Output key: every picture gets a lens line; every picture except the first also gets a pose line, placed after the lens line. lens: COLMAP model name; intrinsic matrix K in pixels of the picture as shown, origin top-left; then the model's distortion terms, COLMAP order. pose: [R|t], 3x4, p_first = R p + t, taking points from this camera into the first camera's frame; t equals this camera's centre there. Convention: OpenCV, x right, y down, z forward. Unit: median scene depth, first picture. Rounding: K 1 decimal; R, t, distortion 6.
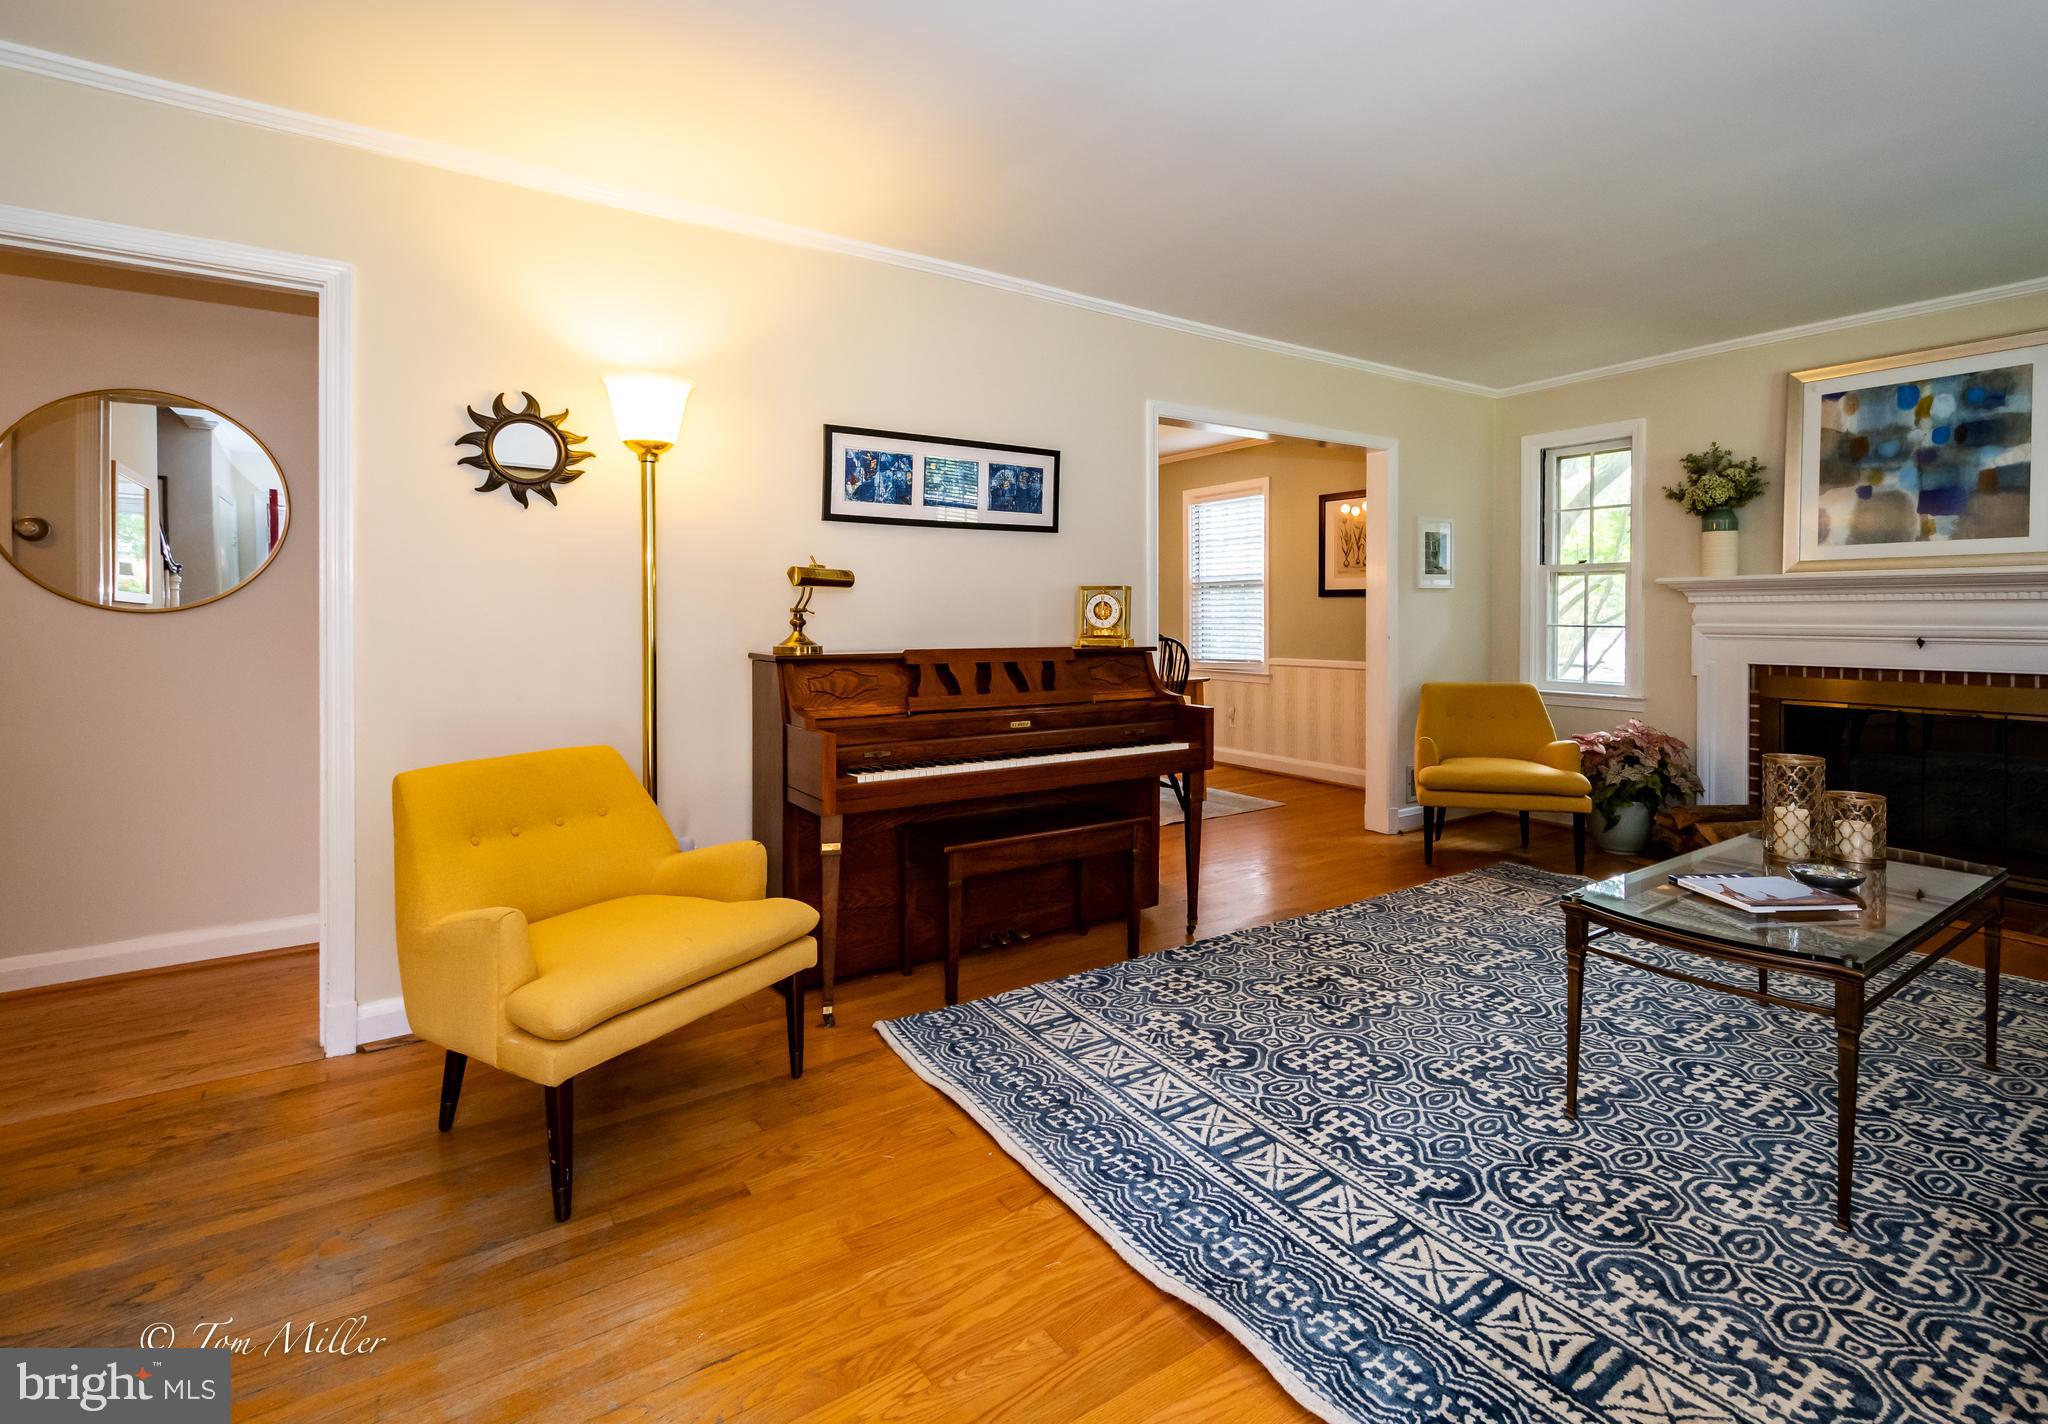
lens RADIAL K [[968.4, 0, 1104.6], [0, 968.4, 617.8], [0, 0, 1]] dist [0.002336, -0.000021]
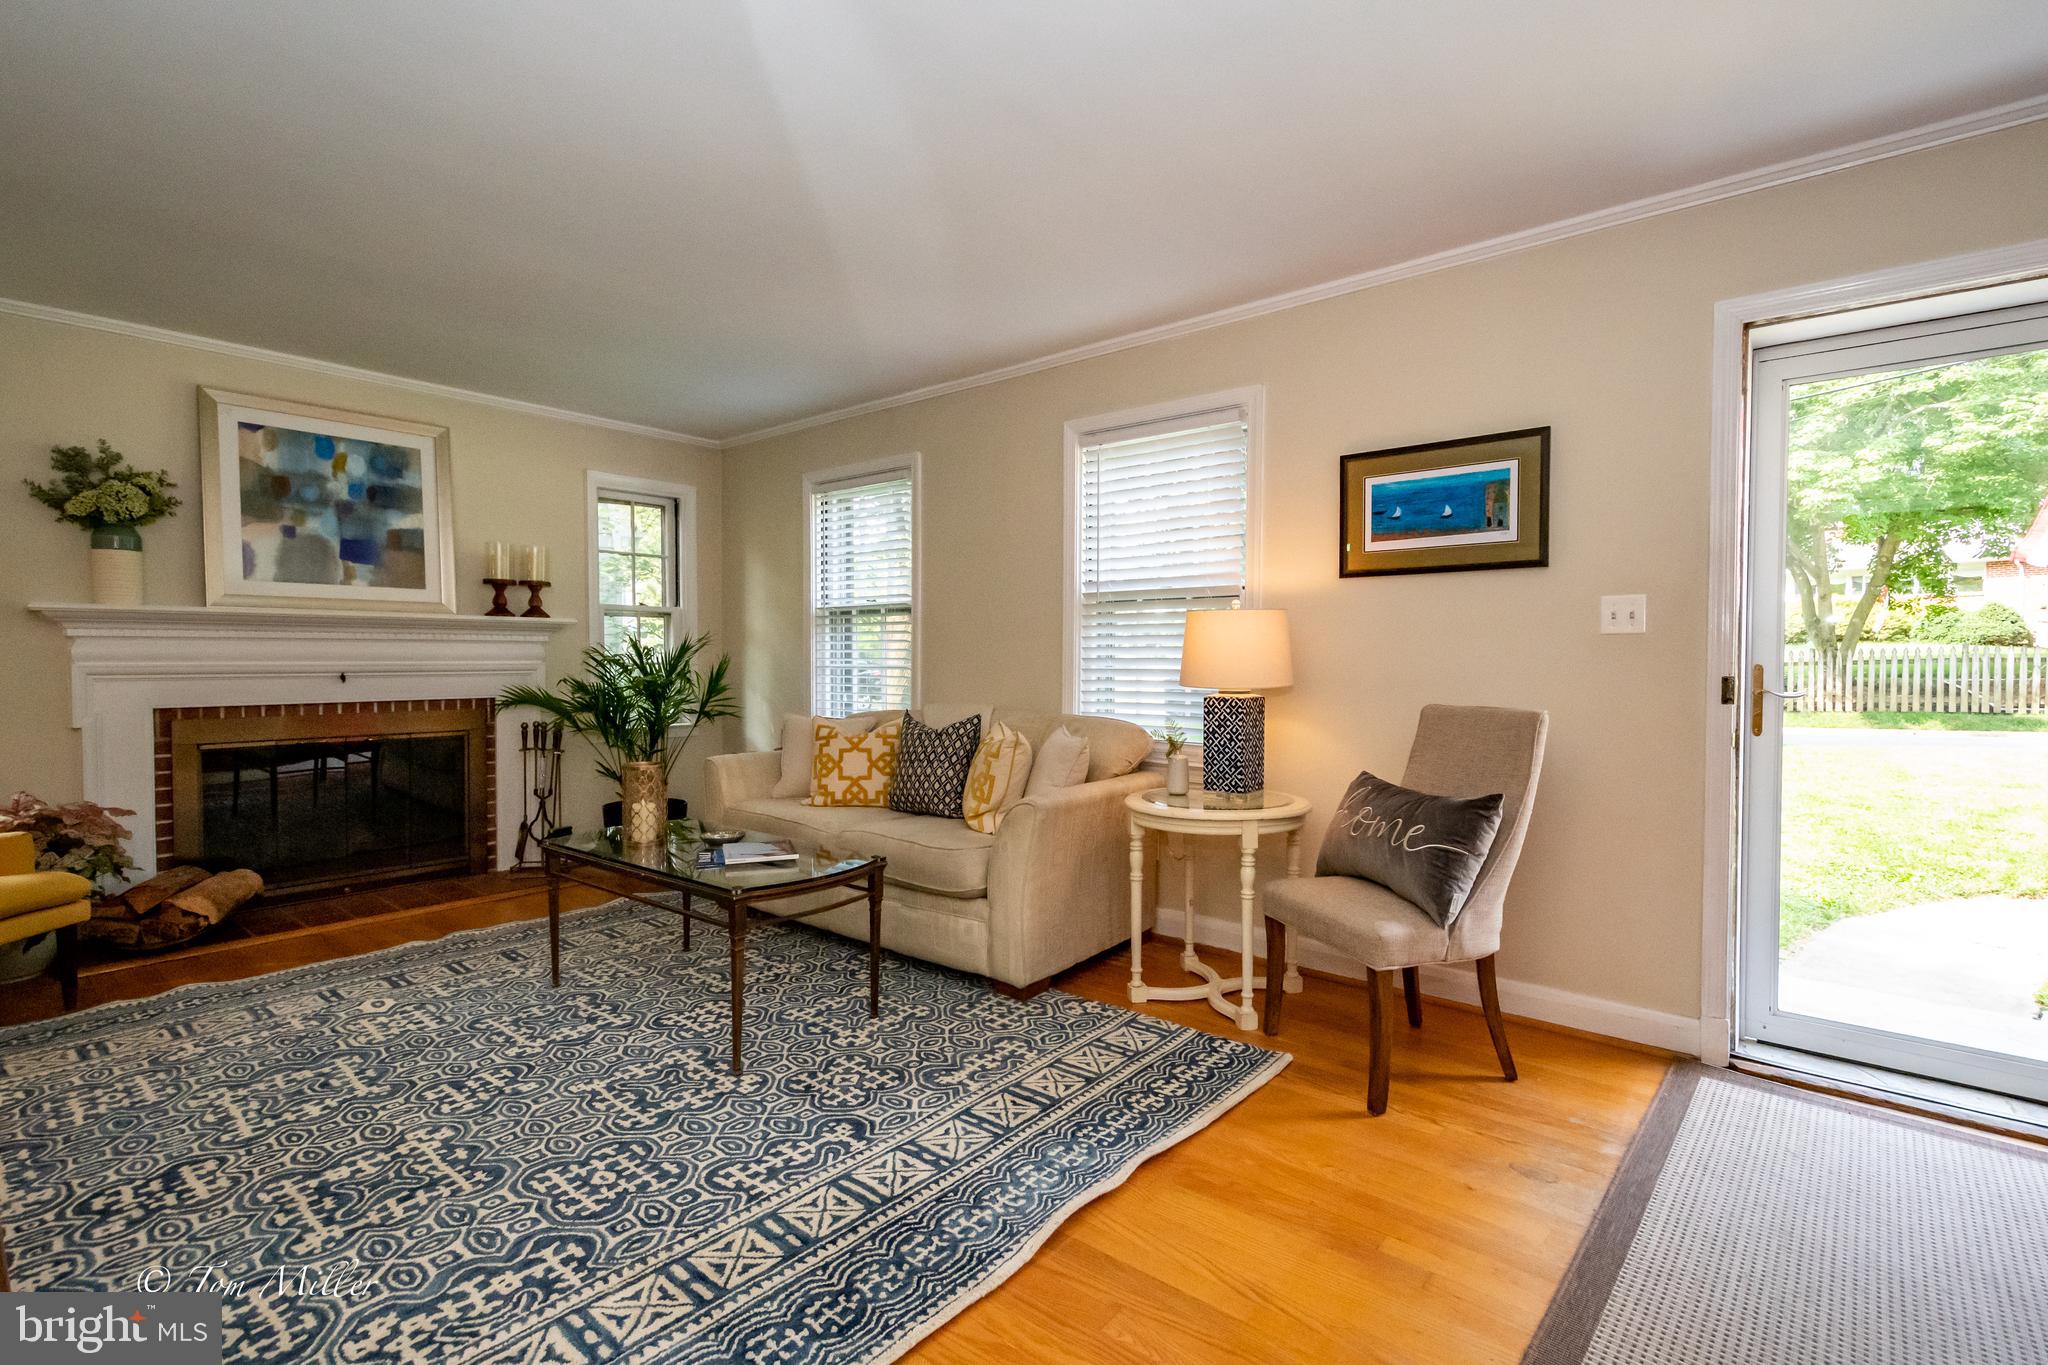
lens RADIAL K [[955.8, 0, 1024.0], [0, 955.8, 682.5], [0, 0, 1]] dist [0.007839, -0.000596]
pose [[-0.241433, -0.029636, 0.969965, -0.594480], [0.001364, 0.999522, 0.030878, -0.001383], [-0.970417, 0.008778, -0.241277, 0.763010]]
